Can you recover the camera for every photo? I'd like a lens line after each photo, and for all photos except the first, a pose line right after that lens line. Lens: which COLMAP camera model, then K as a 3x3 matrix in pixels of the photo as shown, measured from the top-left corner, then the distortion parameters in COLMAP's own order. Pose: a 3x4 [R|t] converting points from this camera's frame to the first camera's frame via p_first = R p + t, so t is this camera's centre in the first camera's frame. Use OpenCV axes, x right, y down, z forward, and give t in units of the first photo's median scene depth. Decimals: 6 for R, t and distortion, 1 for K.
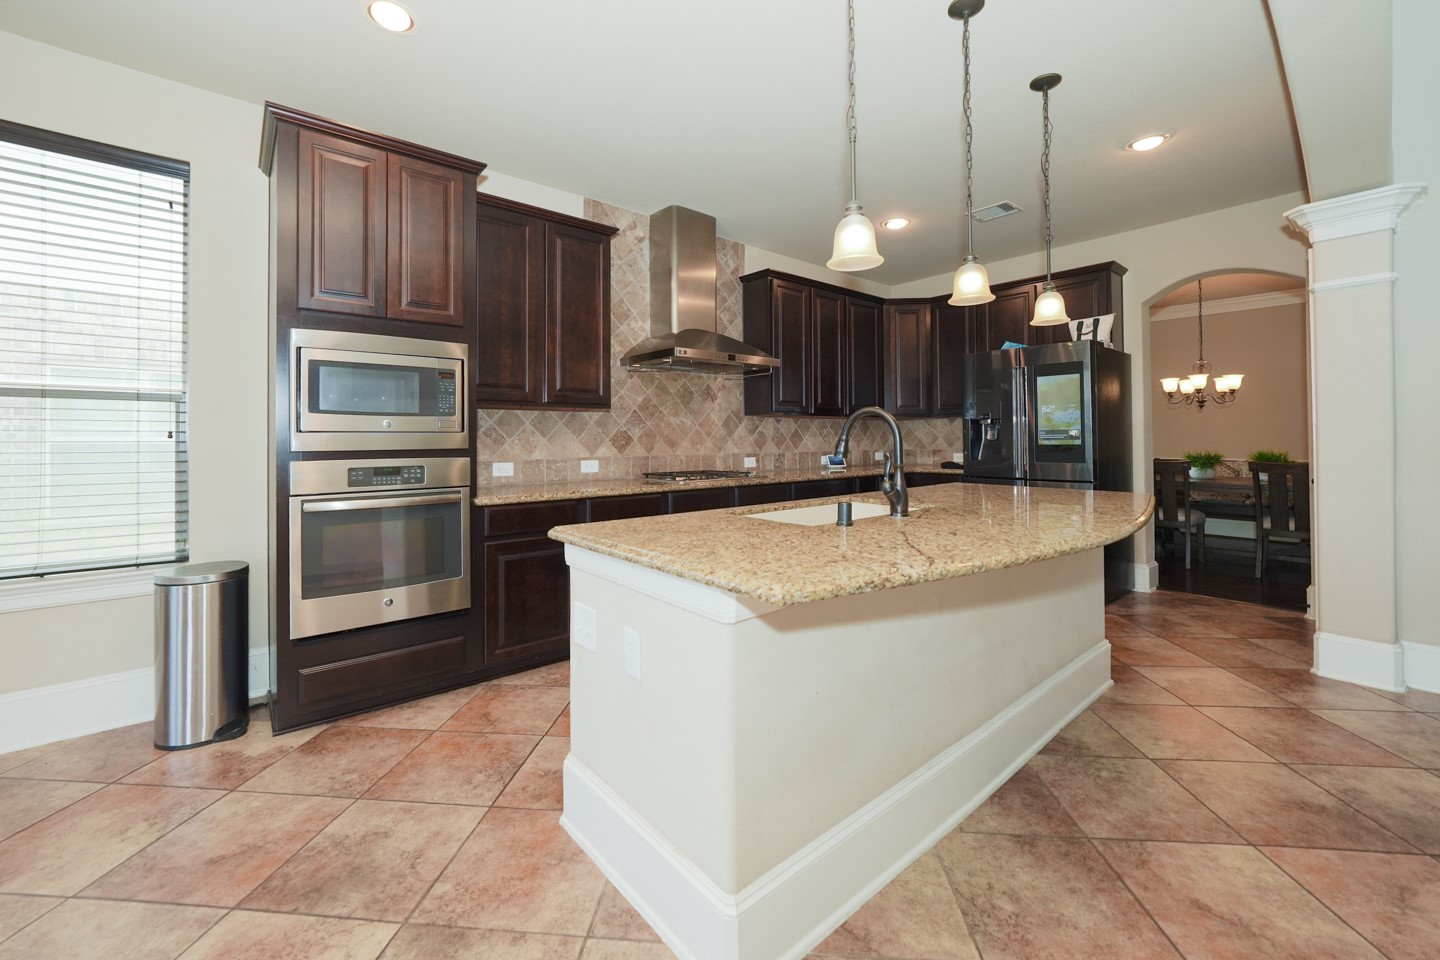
lens RADIAL K [[581.3, 0, 719.6], [0, 581.3, 437.3], [0, 0, 1]] dist [-0.020718, -0.000011]
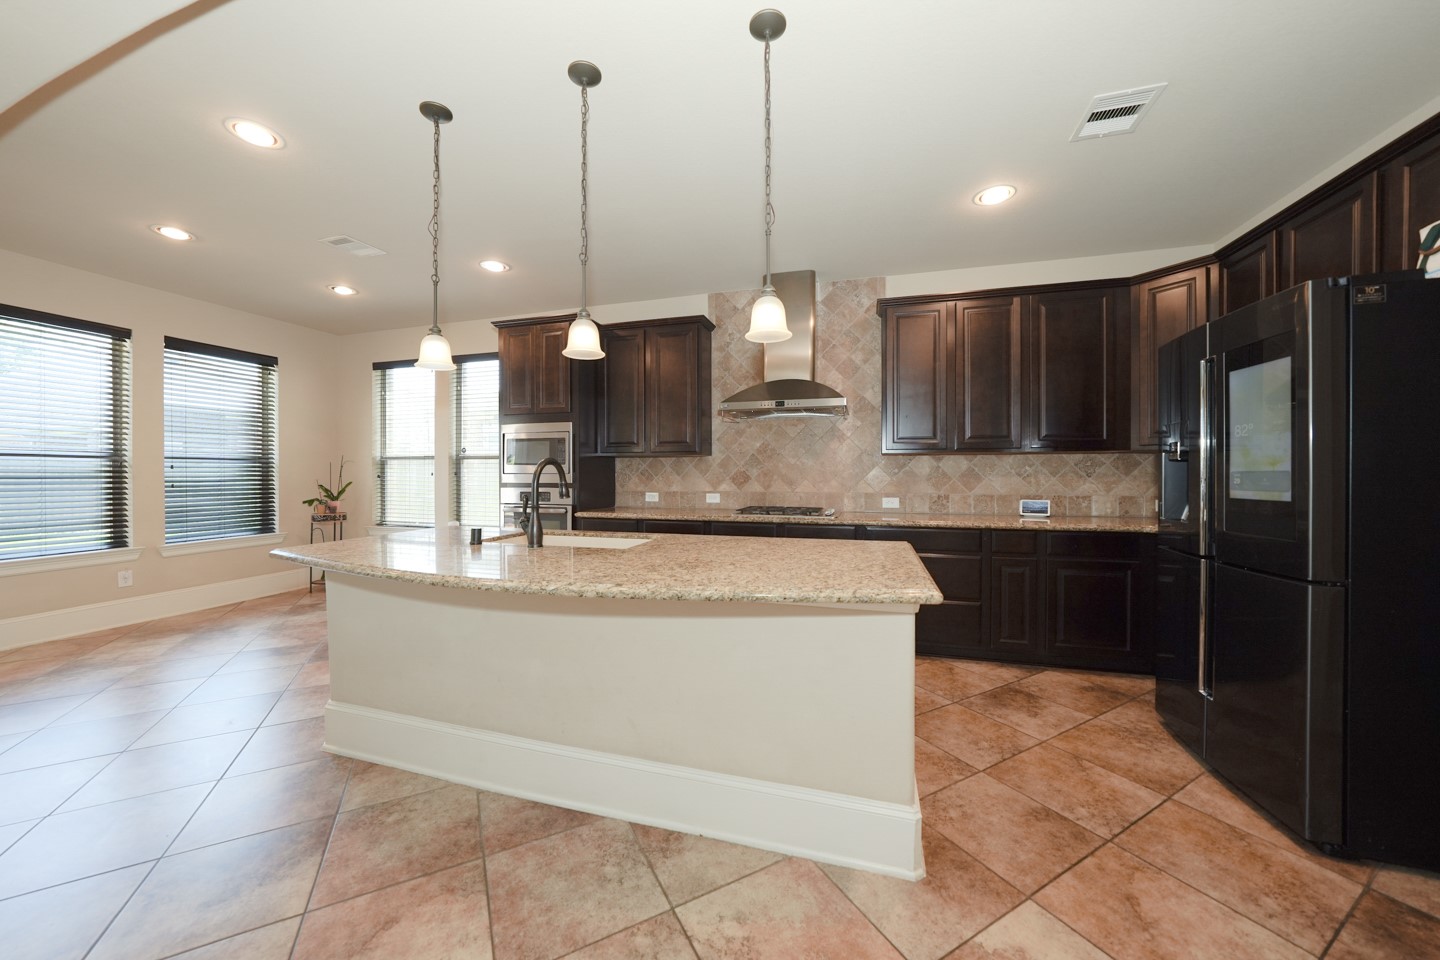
lens RADIAL K [[509.3, 0, 717.7], [0, 509.3, 472.2], [0, 0, 1]] dist [-0.022444, -0.000036]
pose [[0.547369, 0.005234, -0.836875, 0.818731], [0.000643, 0.999978, 0.006675, -0.017737], [0.836891, -0.004192, 0.547353, 0.415998]]
